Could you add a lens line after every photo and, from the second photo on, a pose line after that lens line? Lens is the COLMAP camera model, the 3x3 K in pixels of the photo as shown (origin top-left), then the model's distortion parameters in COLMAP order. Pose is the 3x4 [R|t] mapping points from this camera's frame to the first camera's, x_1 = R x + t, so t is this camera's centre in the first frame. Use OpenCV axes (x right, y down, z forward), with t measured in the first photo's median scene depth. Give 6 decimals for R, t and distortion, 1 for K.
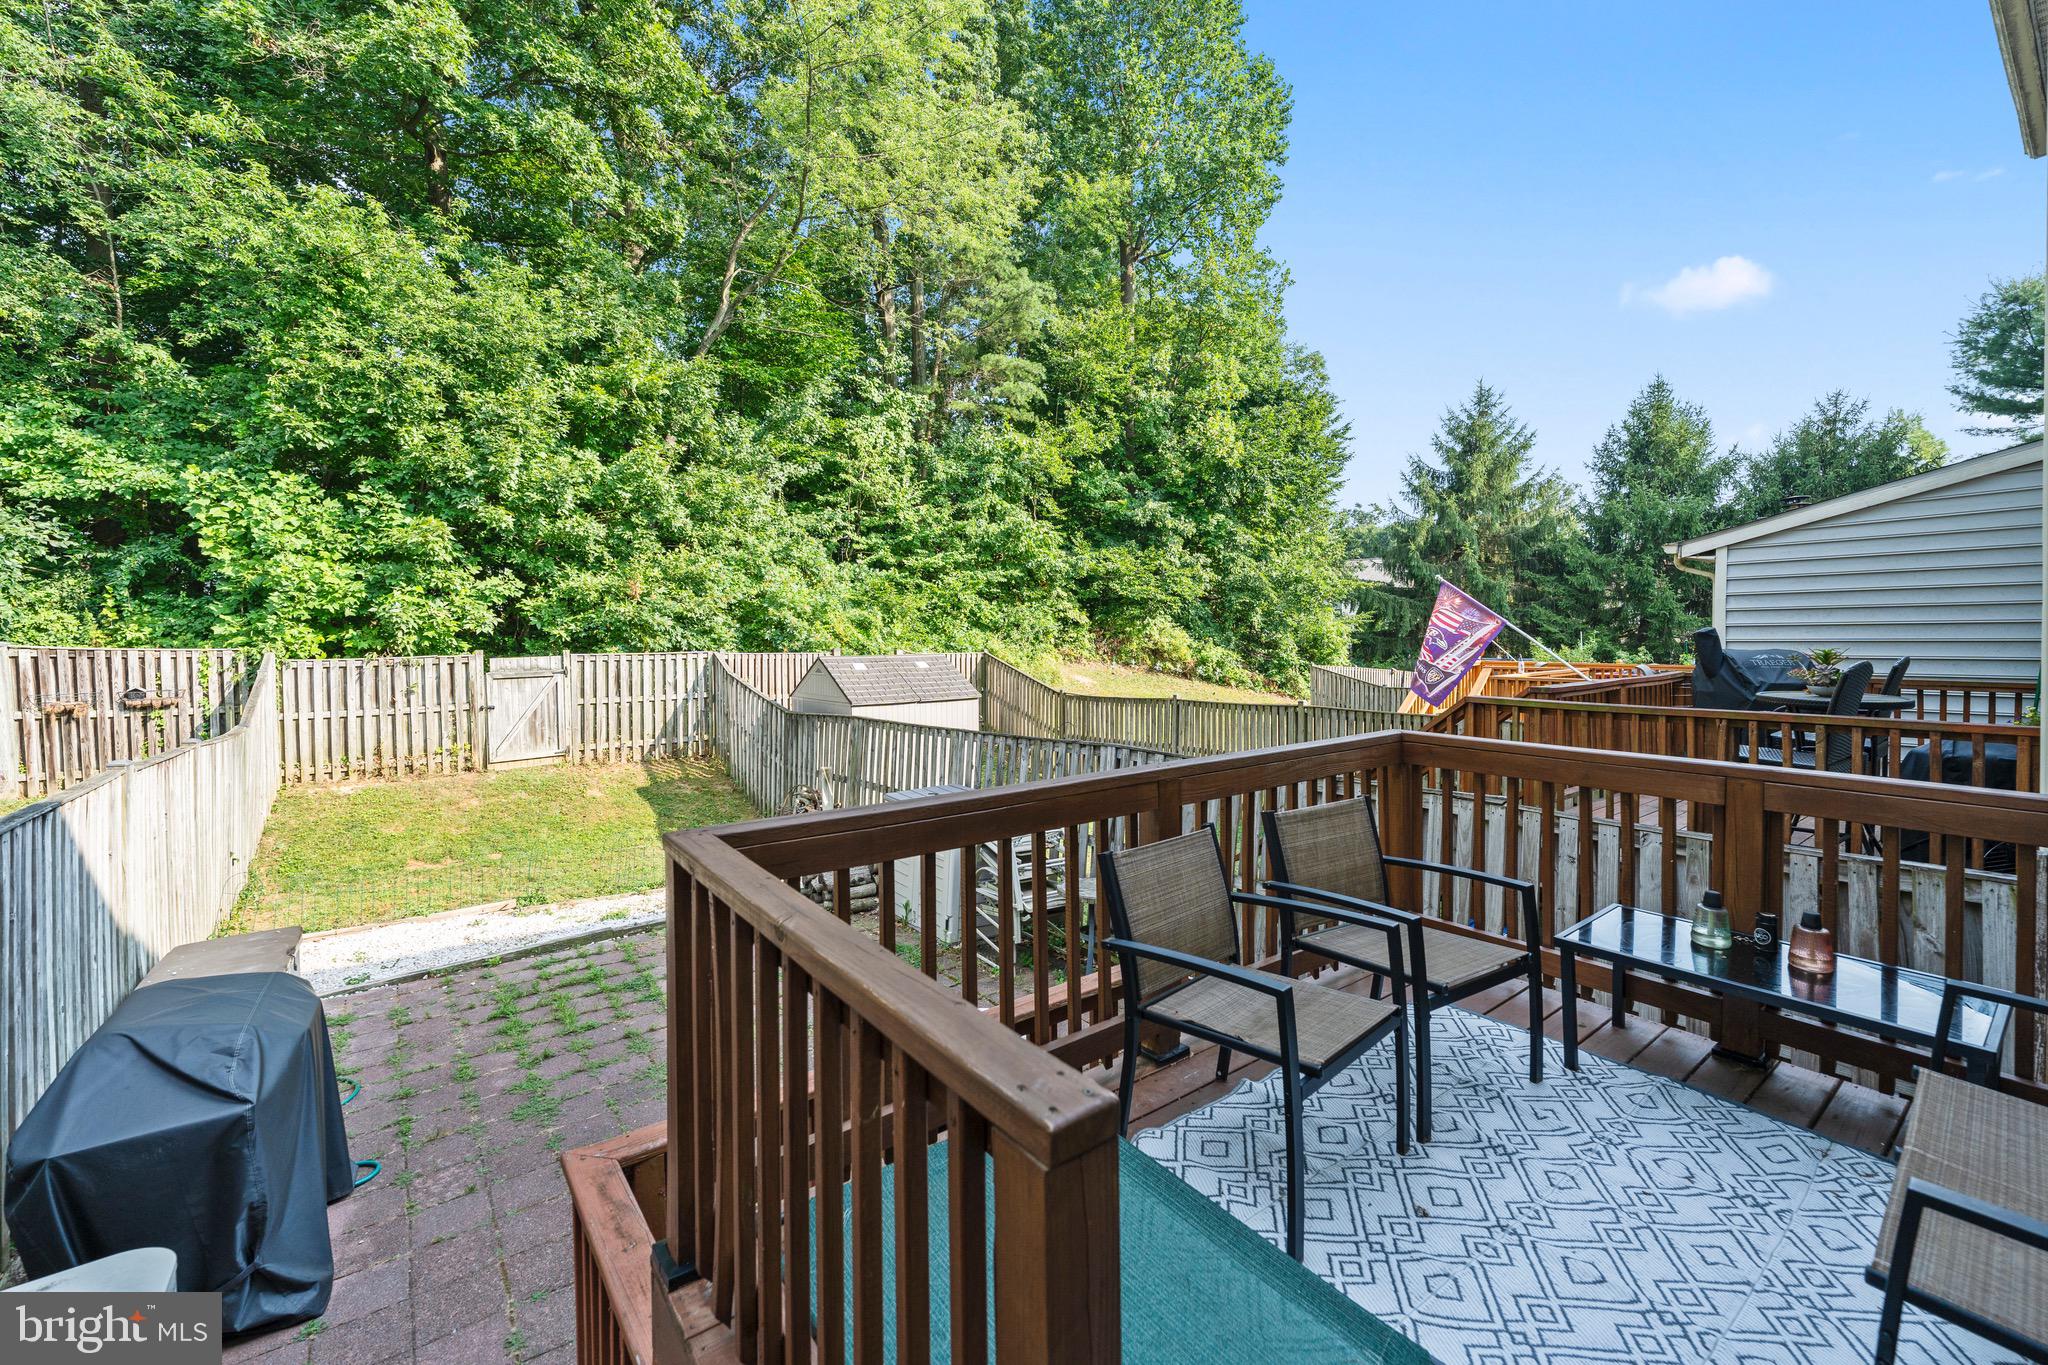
lens RADIAL K [[848.9, 0, 1029.6], [0, 848.9, 629.9], [0, 0, 1]] dist [-0.000403, -0.000222]
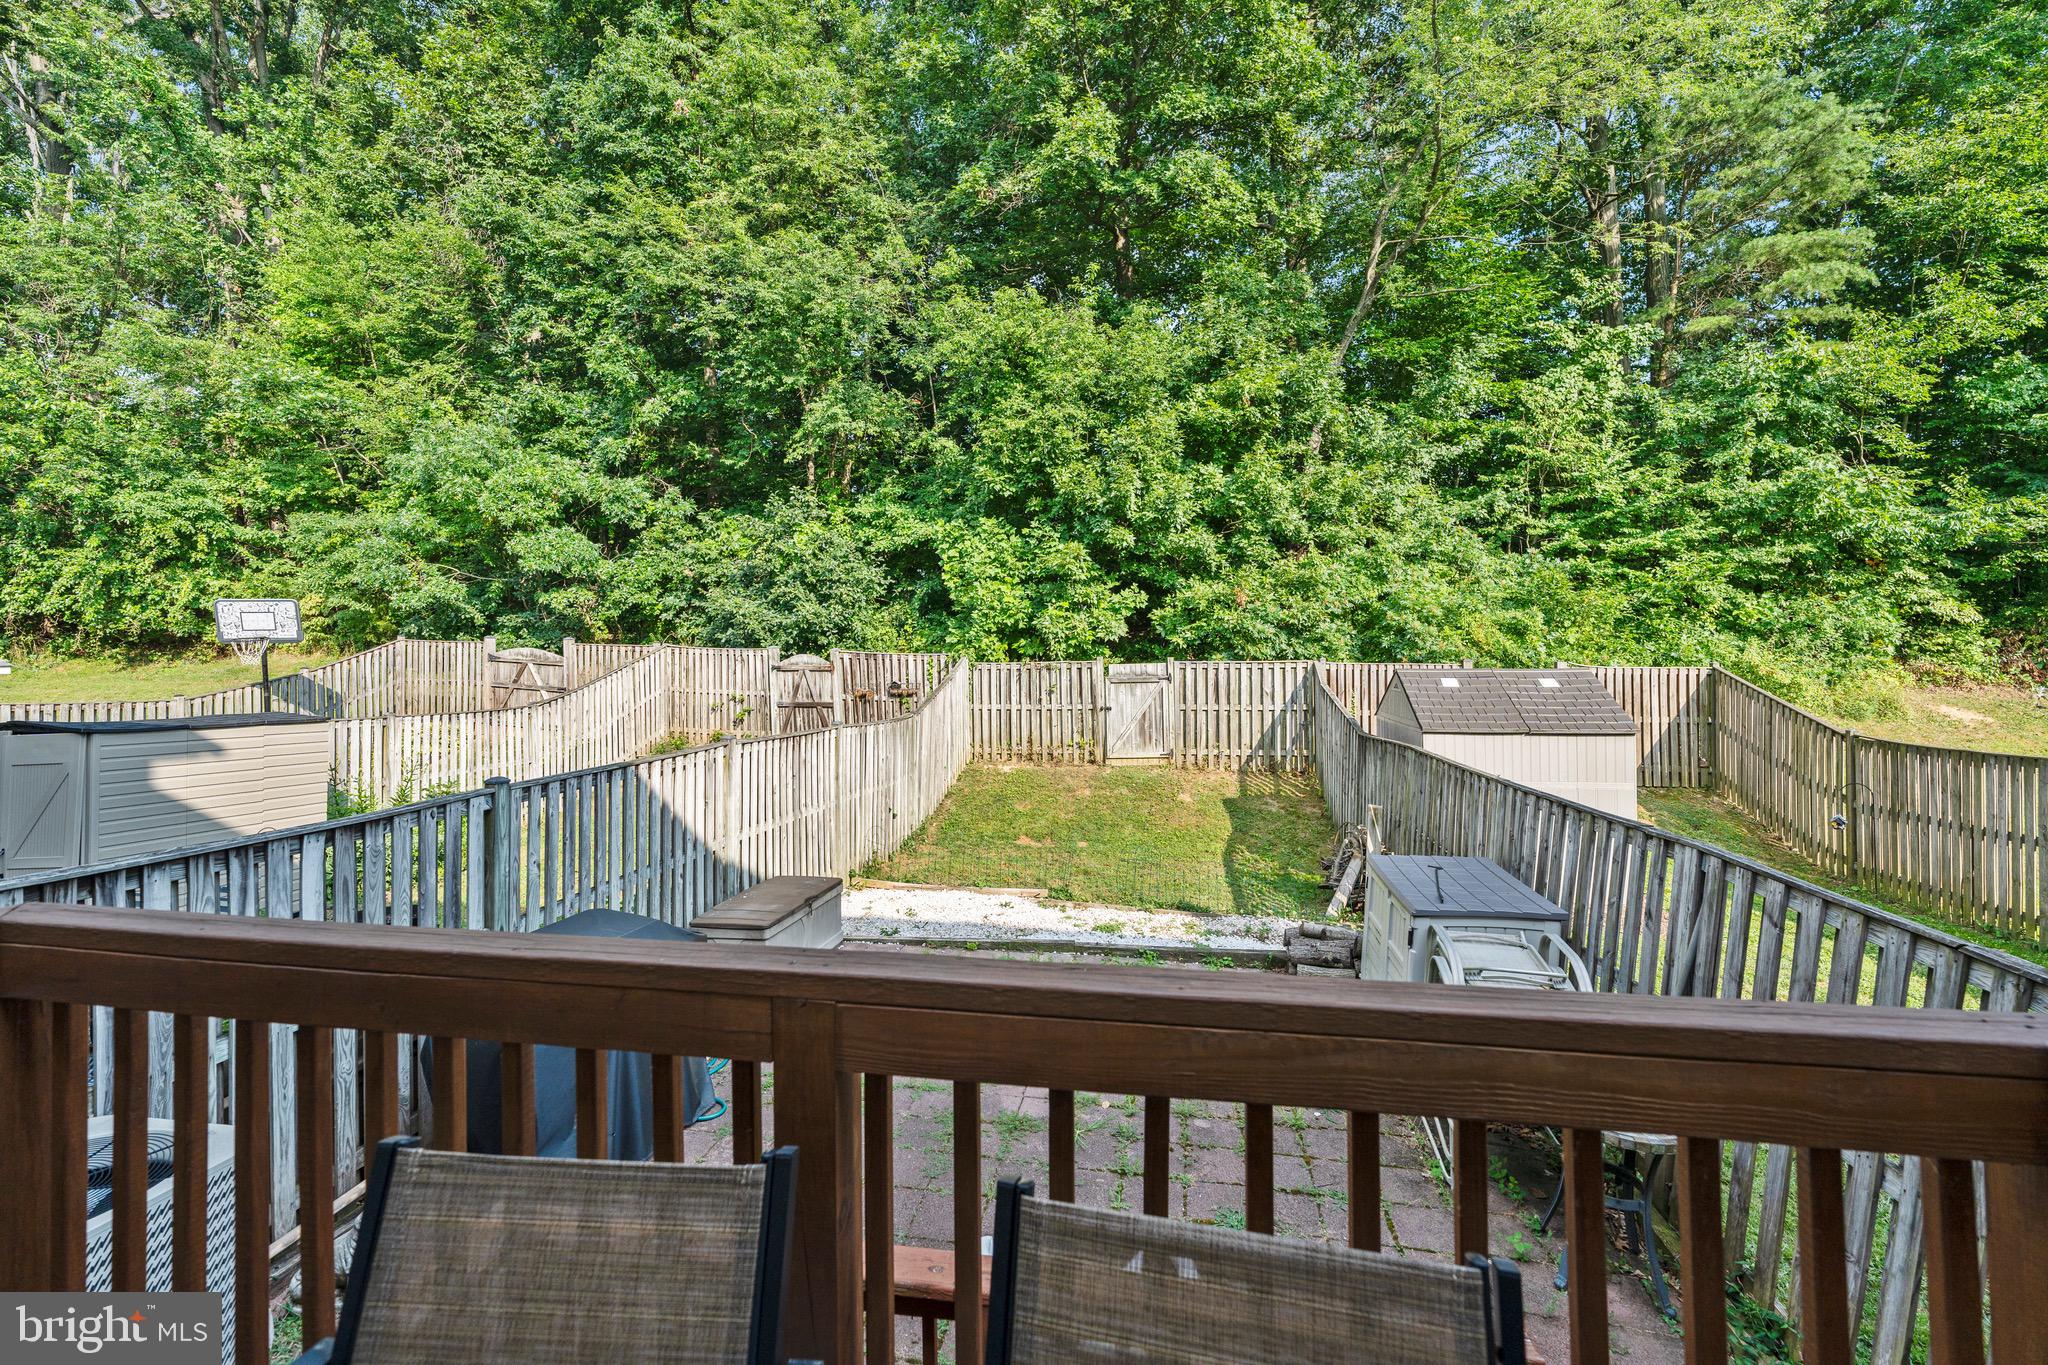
lens RADIAL K [[848.9, 0, 1029.6], [0, 848.9, 629.9], [0, 0, 1]] dist [-0.000403, -0.000222]
pose [[0.673532, -0.012192, -0.739057, 0.095148], [0.006874, 0.999924, -0.010231, -0.000643], [0.739126, 0.001811, 0.673565, 0.137090]]
